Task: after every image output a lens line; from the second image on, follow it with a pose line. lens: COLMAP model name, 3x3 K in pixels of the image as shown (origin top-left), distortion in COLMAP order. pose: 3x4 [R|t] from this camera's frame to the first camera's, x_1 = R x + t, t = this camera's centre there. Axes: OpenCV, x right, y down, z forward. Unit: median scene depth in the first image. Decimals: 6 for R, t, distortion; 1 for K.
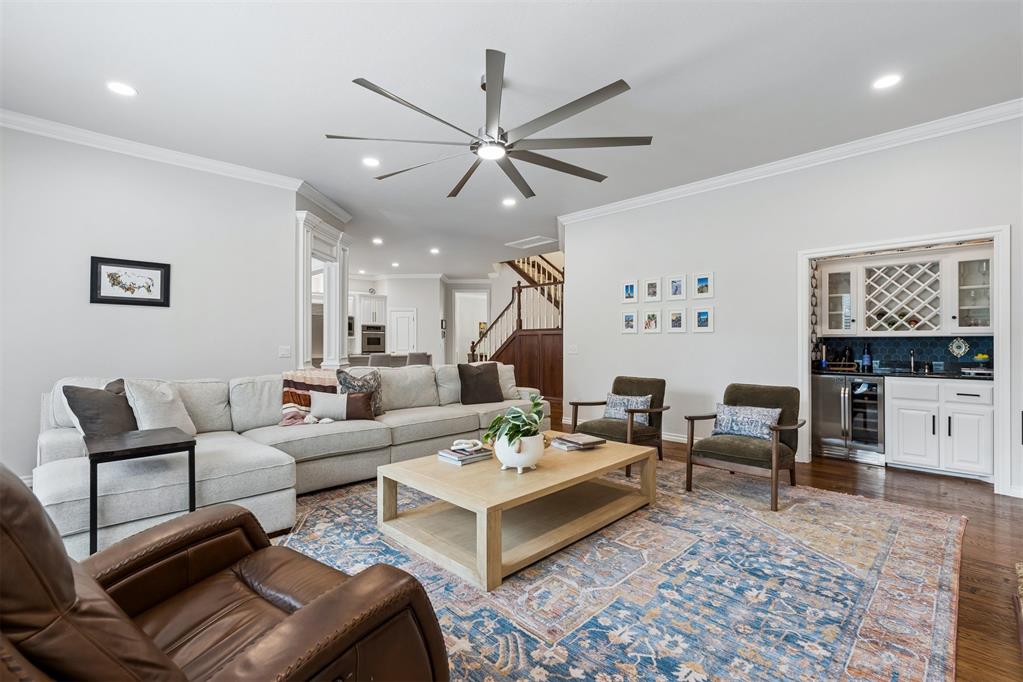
lens RADIAL K [[459.1, 0, 508.7], [0, 459.1, 338.7], [0, 0, 1]] dist [-0.001113, 0.000247]
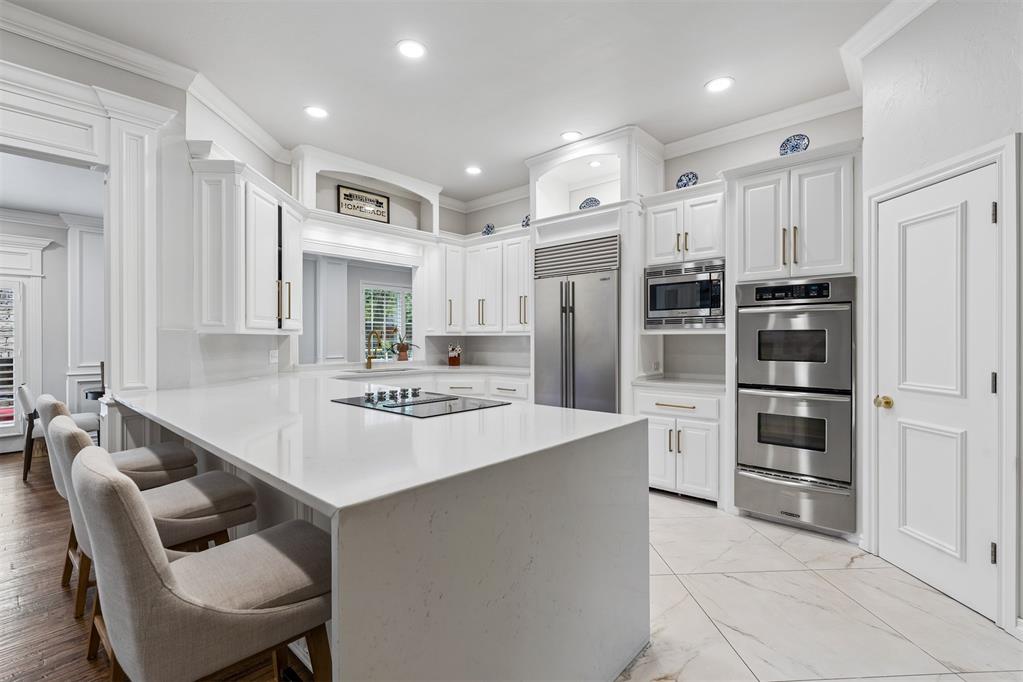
lens RADIAL K [[459.1, 0, 508.7], [0, 459.1, 338.7], [0, 0, 1]] dist [-0.001113, 0.000247]
pose [[0.065717, 0.001404, -0.997837, -0.059522], [0.007001, 0.999974, 0.001868, 0.000532], [0.997814, -0.007109, 0.065706, 0.839530]]
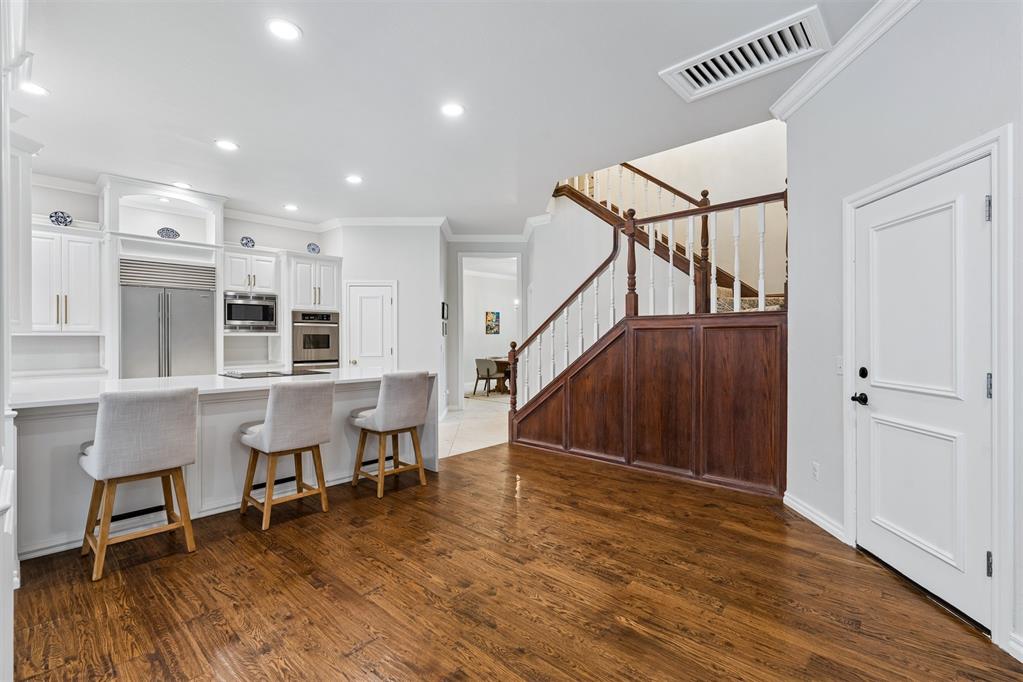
lens RADIAL K [[459.1, 0, 508.7], [0, 459.1, 338.7], [0, 0, 1]] dist [-0.001113, 0.000247]
pose [[0.998495, -0.000922, 0.054844, -0.100563], [0.000450, 0.999963, 0.008624, -0.002073], [-0.054850, -0.008587, 0.998458, 0.457269]]
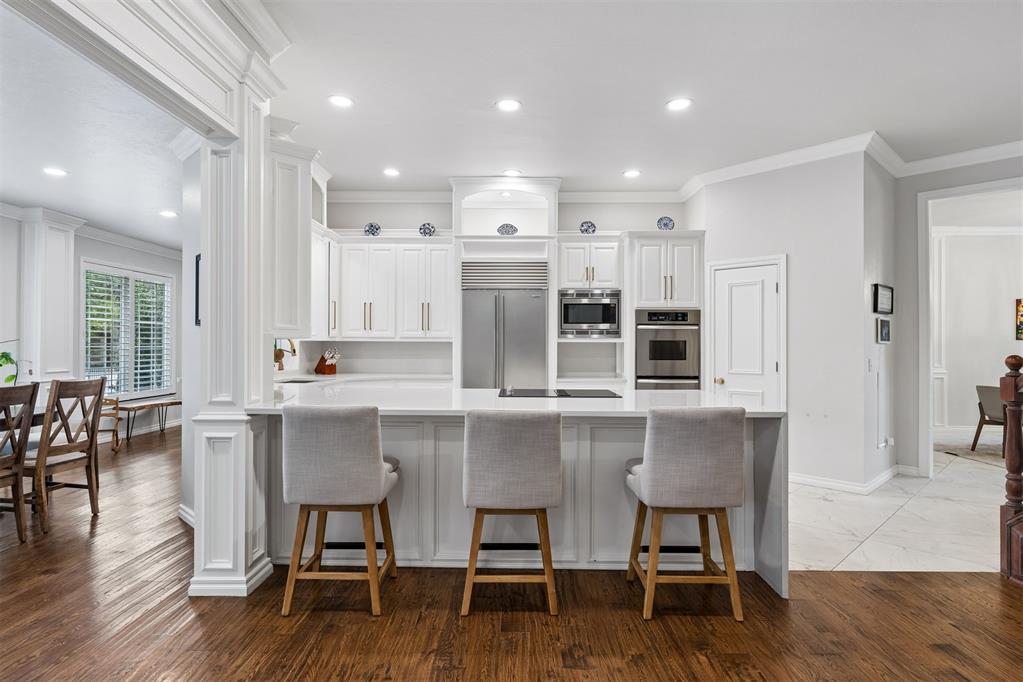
lens RADIAL K [[559.1, 0, 511.5], [0, 559.1, 341.0], [0, 0, 1]] dist [-0.004272, -0.000538]
pose [[0.711240, -0.001580, -0.702947, -0.054903], [-0.000079, 0.999997, -0.002328, -0.000965], [0.702949, 0.001711, 0.711238, 0.572927]]
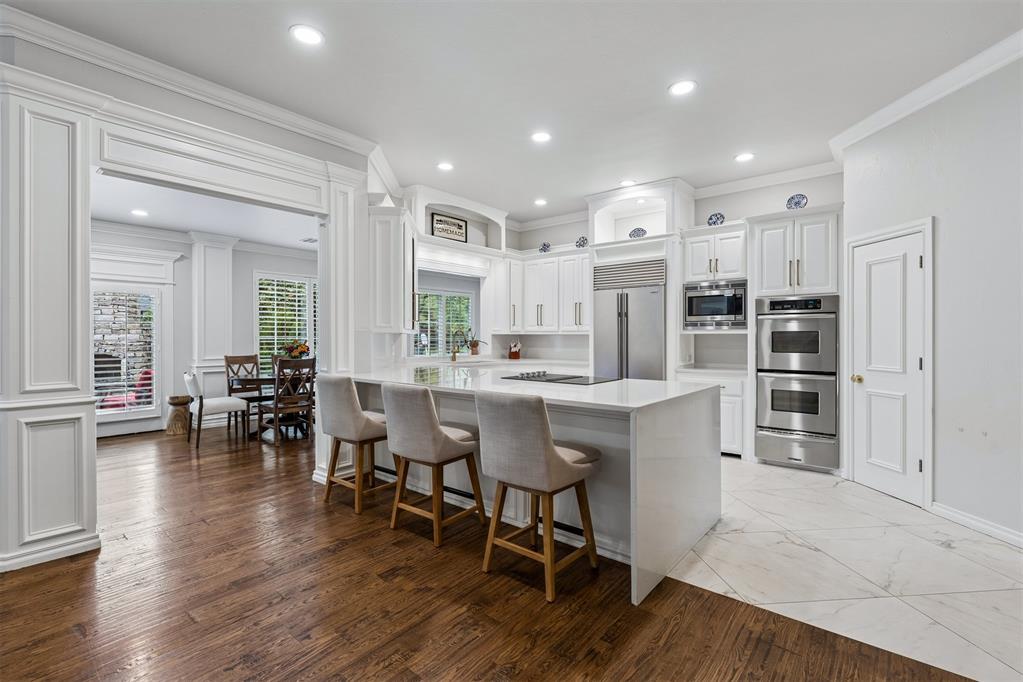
lens RADIAL K [[464.5, 0, 511.4], [0, 464.5, 336.2], [0, 0, 1]] dist [0.000283, 0.000176]
pose [[0.106796, 0.000137, -0.994281, 0.038360], [0.005315, 0.999986, 0.000709, -0.000122], [0.994267, -0.005360, 0.106794, 0.750504]]
